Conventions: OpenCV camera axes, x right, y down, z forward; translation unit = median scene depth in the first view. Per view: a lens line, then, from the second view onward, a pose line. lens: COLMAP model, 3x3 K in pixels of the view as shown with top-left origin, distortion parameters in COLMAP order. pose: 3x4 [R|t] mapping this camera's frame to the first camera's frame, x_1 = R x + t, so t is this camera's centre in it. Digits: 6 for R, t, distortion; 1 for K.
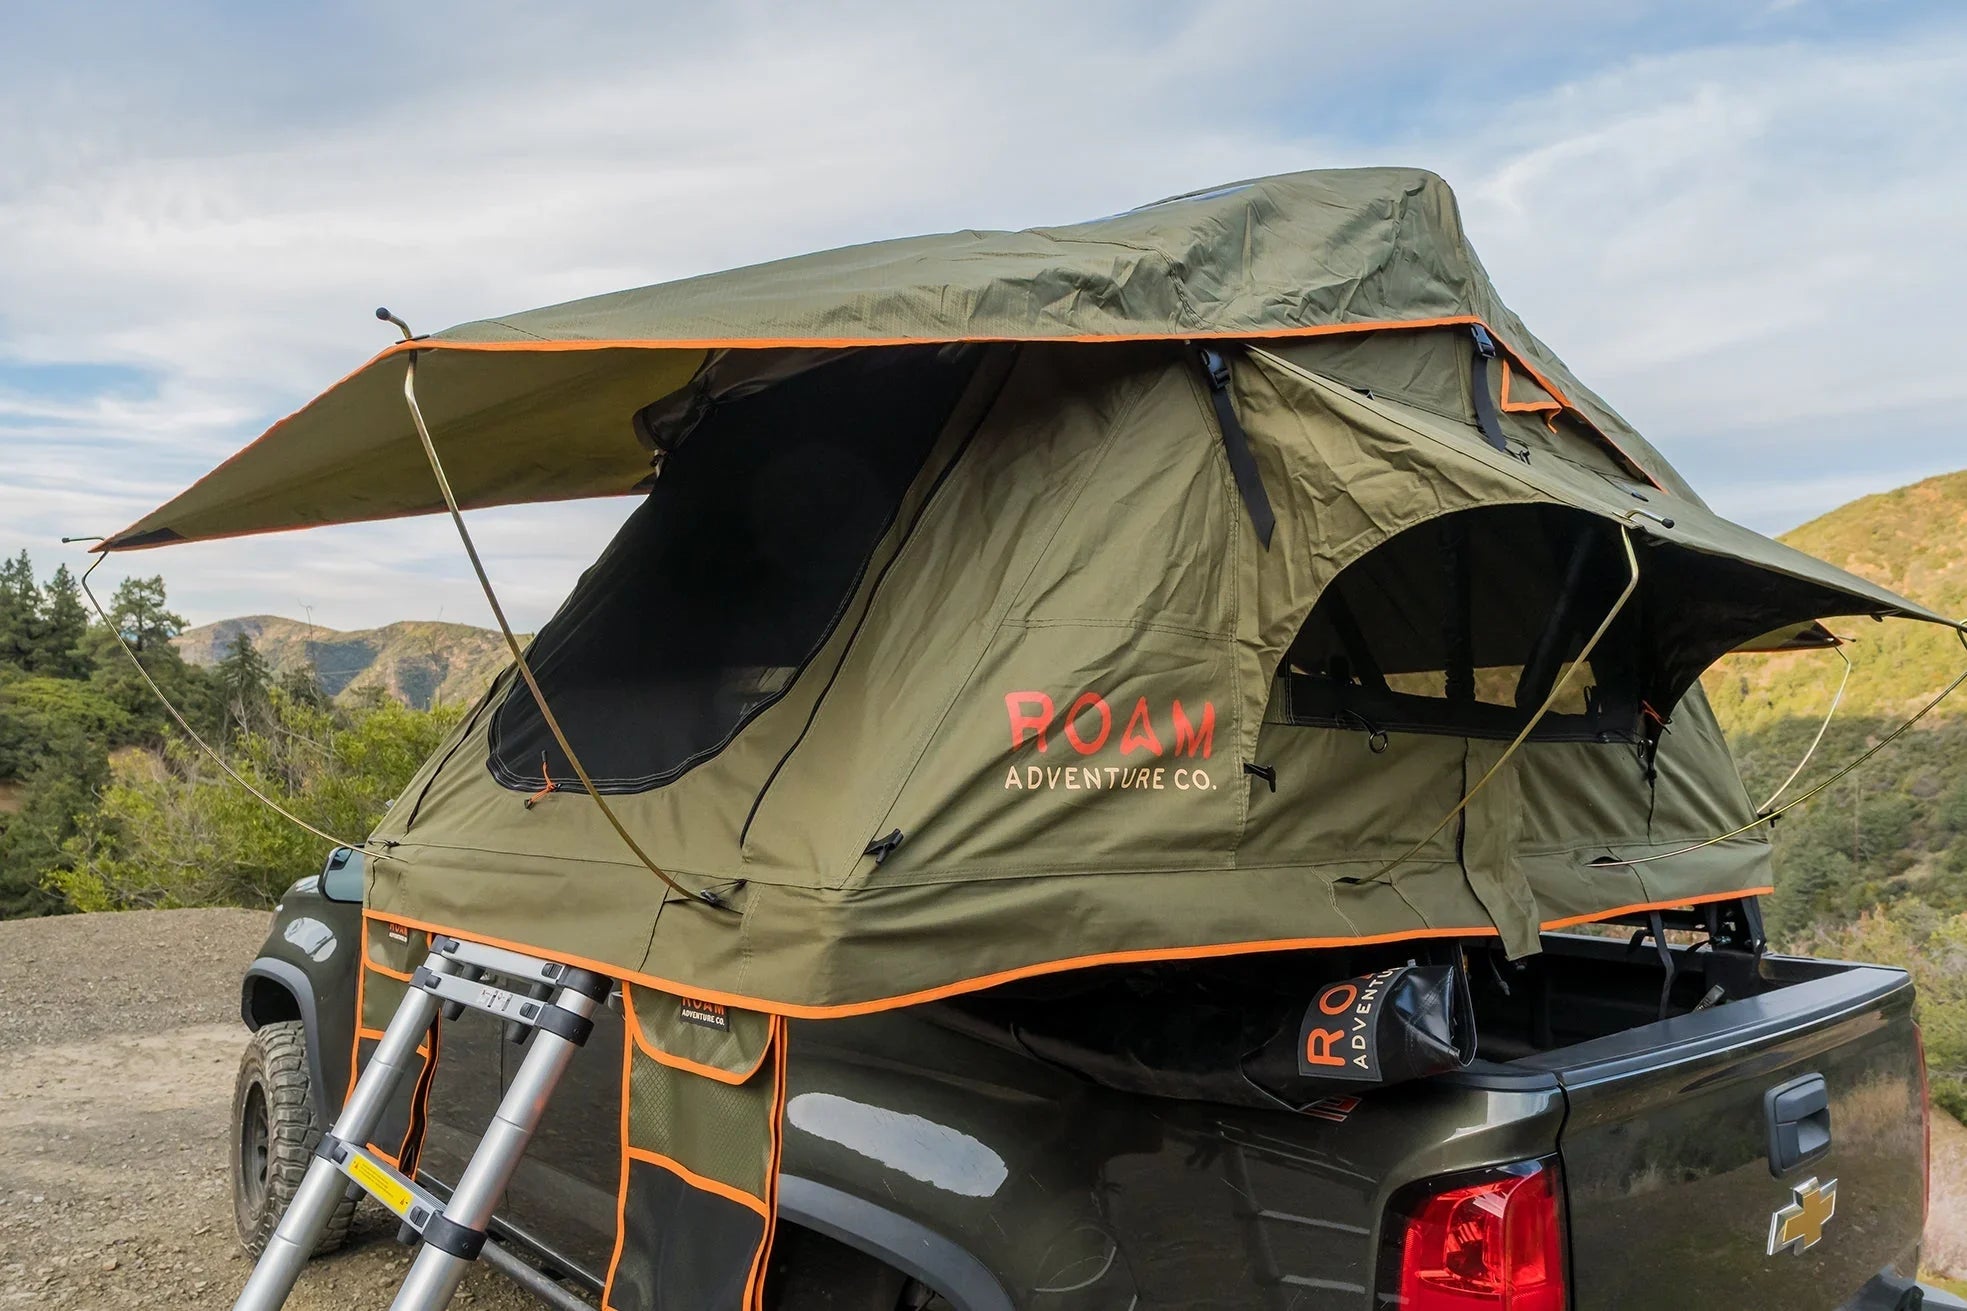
lens RADIAL K [[1342.0, 0, 981.0], [0, 1342.0, 655.0], [0, 0, 1]] dist [-0.003511, -0.002402]
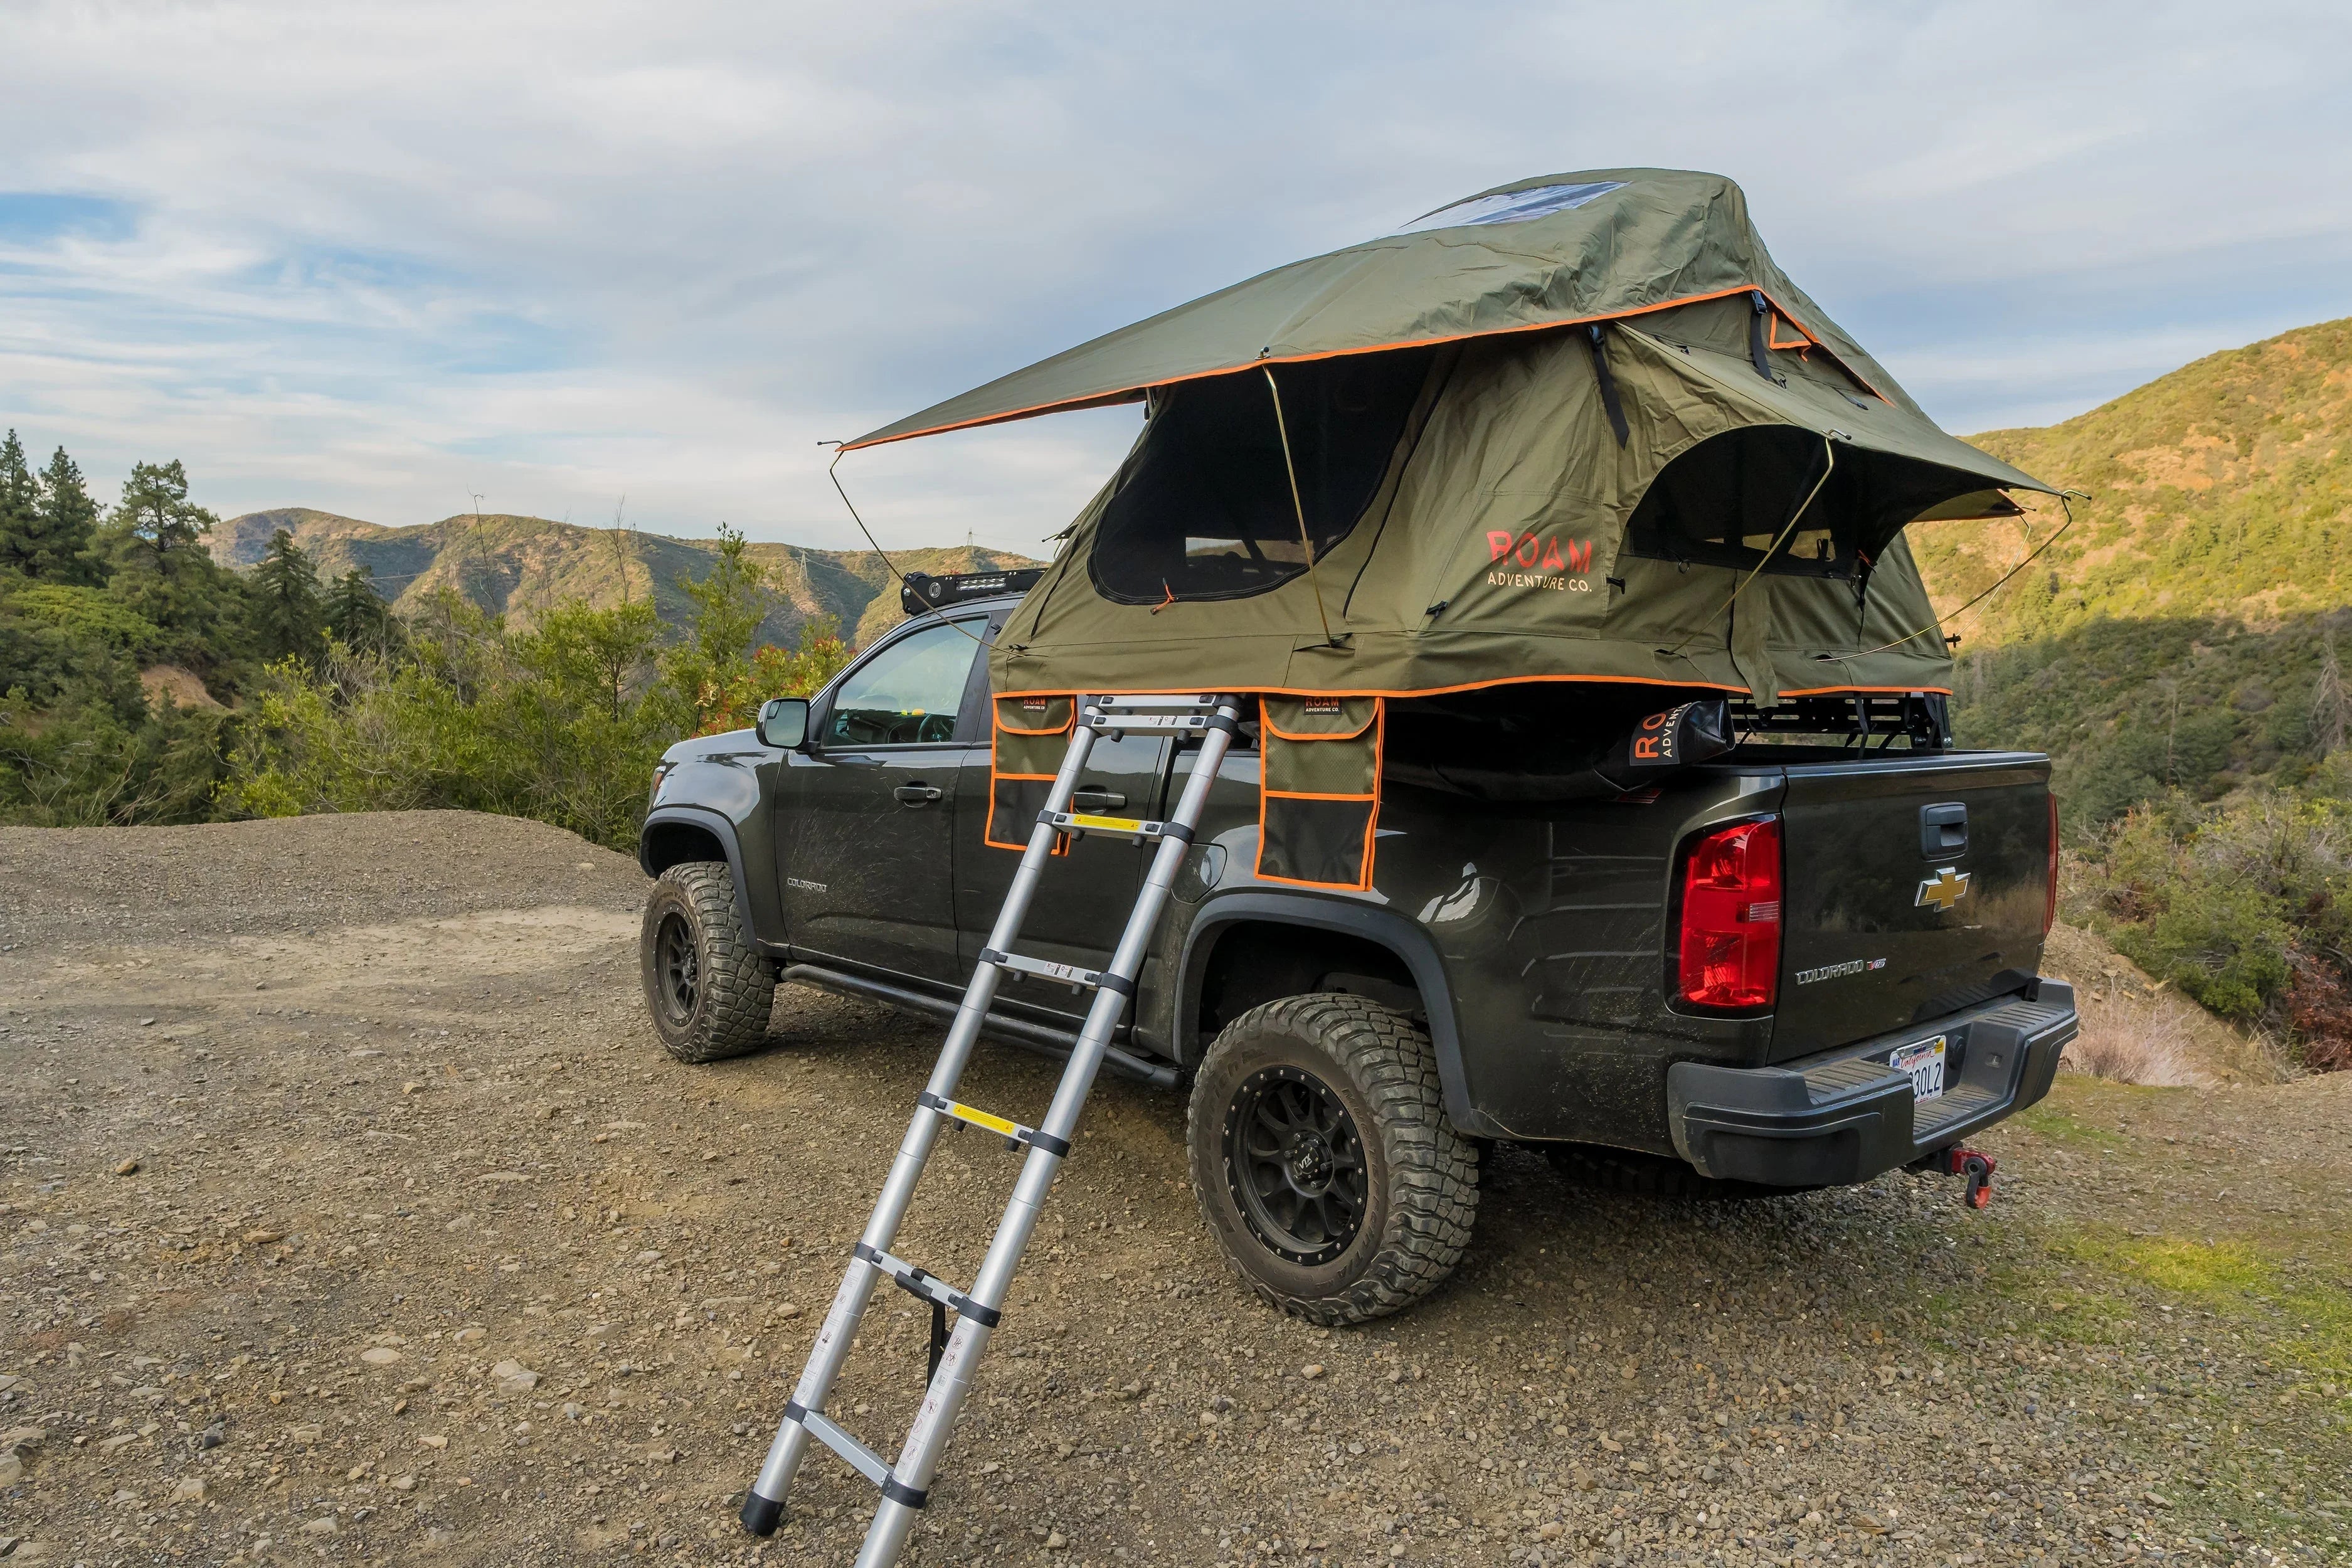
lens RADIAL K [[1604.7, 0, 1178.2], [0, 1604.7, 785.7], [0, 0, 1]] dist [-0.003511, -0.002402]
pose [[0.999806, -0.008620, 0.017701, -0.292776], [0.005983, 0.989568, 0.143942, 0.035350], [-0.018757, -0.143809, 0.989428, -0.789131]]
